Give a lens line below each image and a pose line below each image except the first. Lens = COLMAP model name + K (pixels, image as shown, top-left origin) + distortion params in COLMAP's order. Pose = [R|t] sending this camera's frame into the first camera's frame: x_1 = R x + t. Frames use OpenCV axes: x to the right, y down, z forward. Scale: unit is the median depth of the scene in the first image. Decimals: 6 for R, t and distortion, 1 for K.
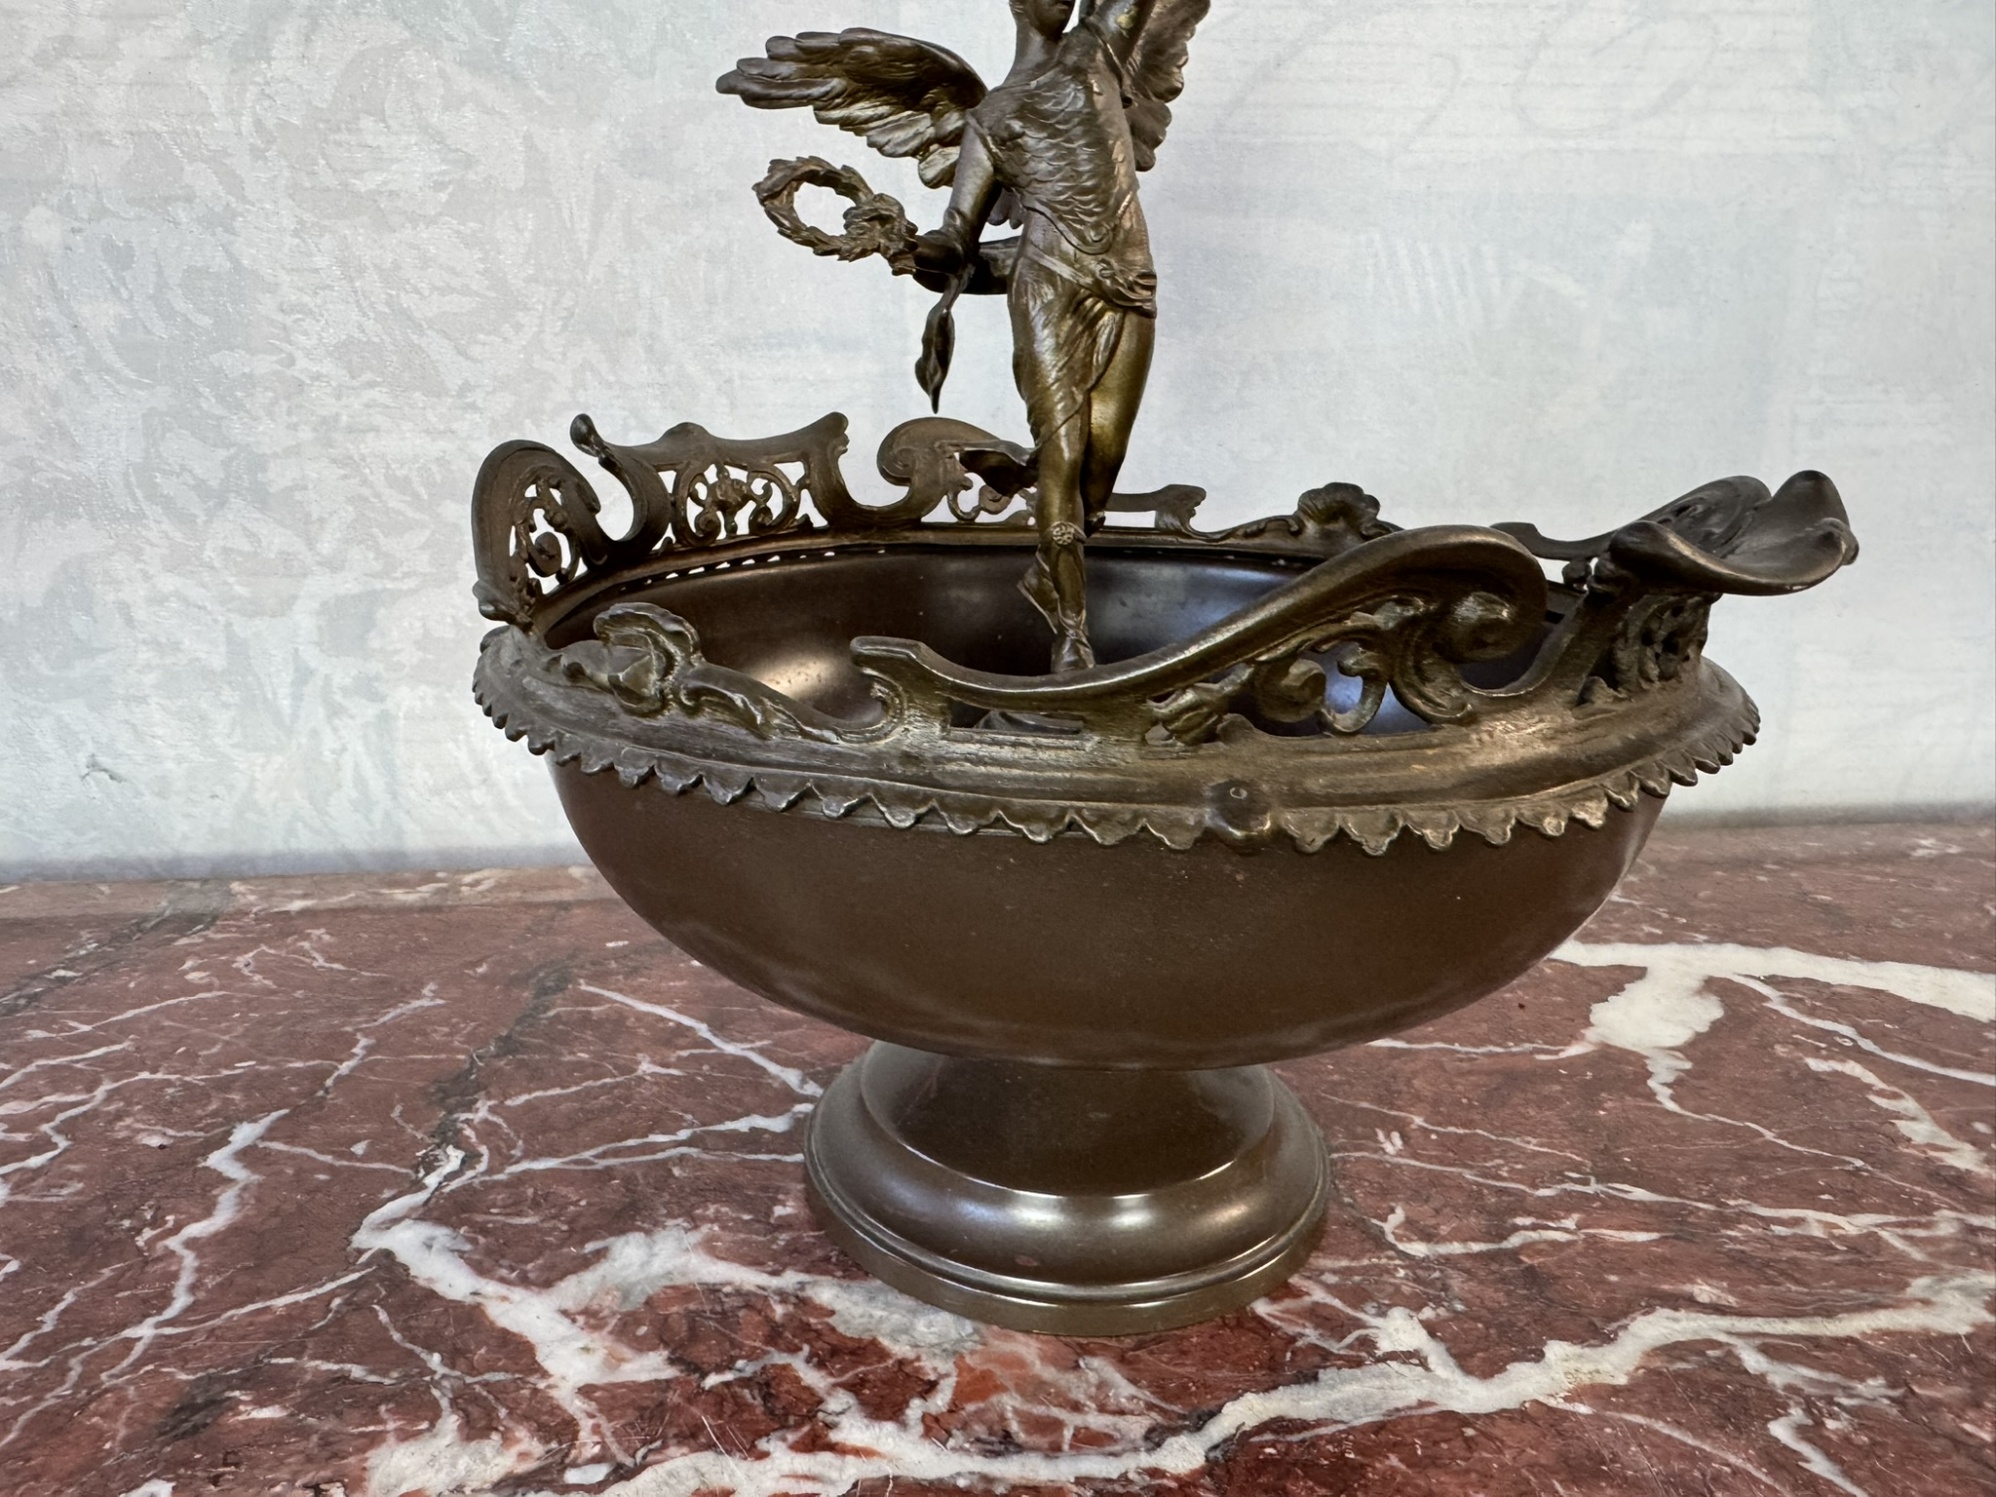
lens RADIAL K [[1364.6, 0, 904.7], [0, 1364.6, 747.9], [0, 0, 1]] dist [0.008526, -0.002930]
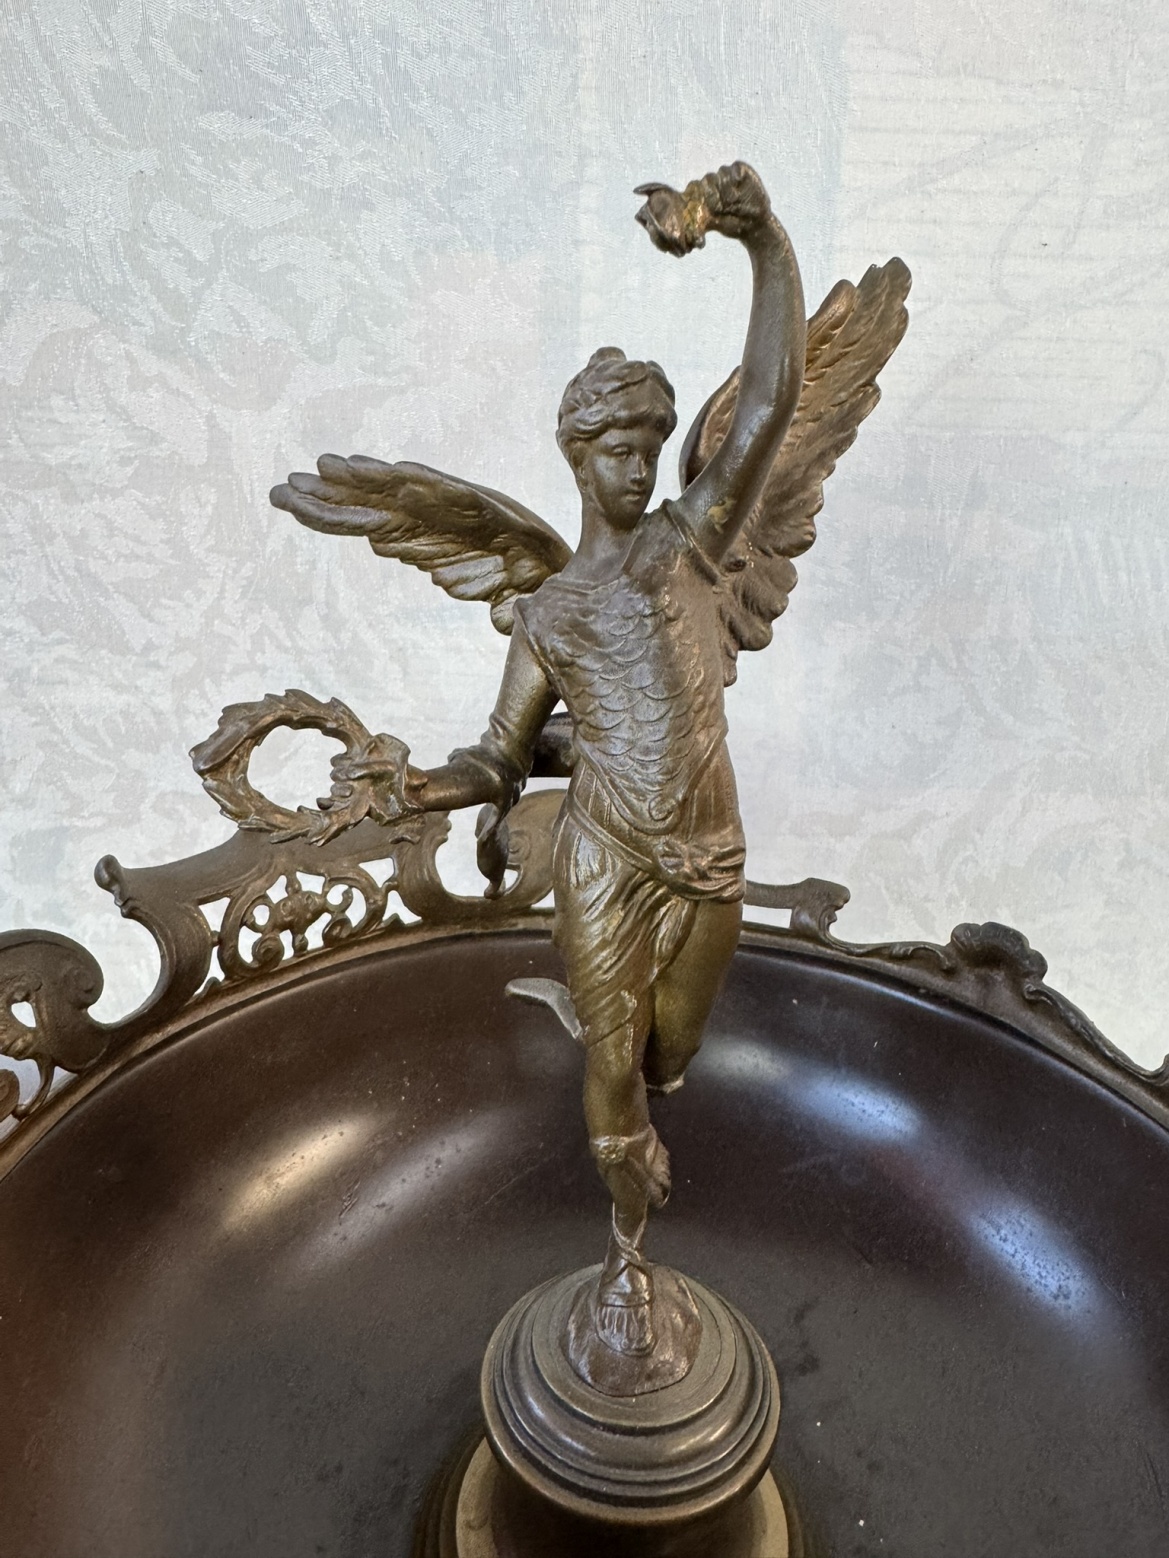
lens RADIAL K [[1065.2, 0, 587.5], [0, 1065.2, 714.2], [0, 0, 1]] dist [0.008526, -0.002930]
pose [[0.995044, 0.054115, -0.083422, 0.129285], [-0.054878, 0.998469, -0.006883, -0.370893], [0.082922, 0.011427, 0.996491, 0.368160]]
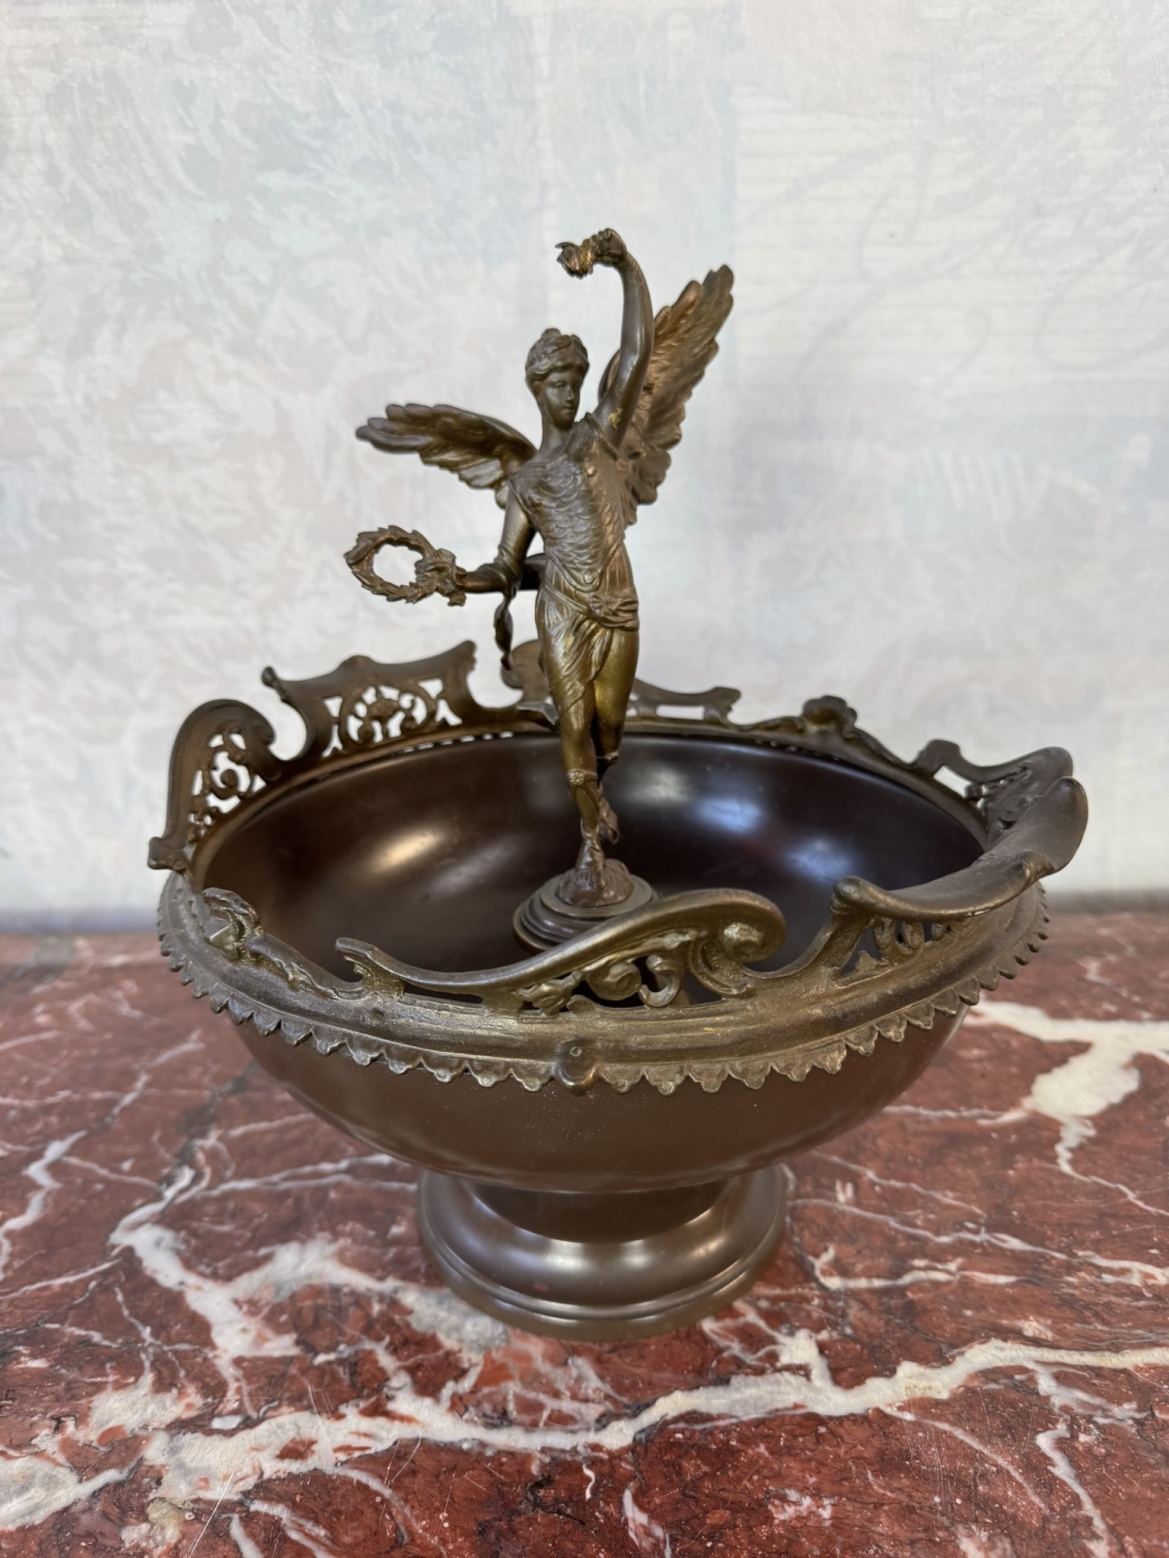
lens RADIAL K [[1100.2, 0, 584.5], [0, 1100.2, 779.0], [0, 0, 1]] dist [0.016272, -0.033031]
pose [[0.995416, 0.009120, -0.095199, 0.216040], [-0.004873, 0.998986, 0.044752, -0.191359], [0.095511, -0.044083, 0.994452, -0.120706]]
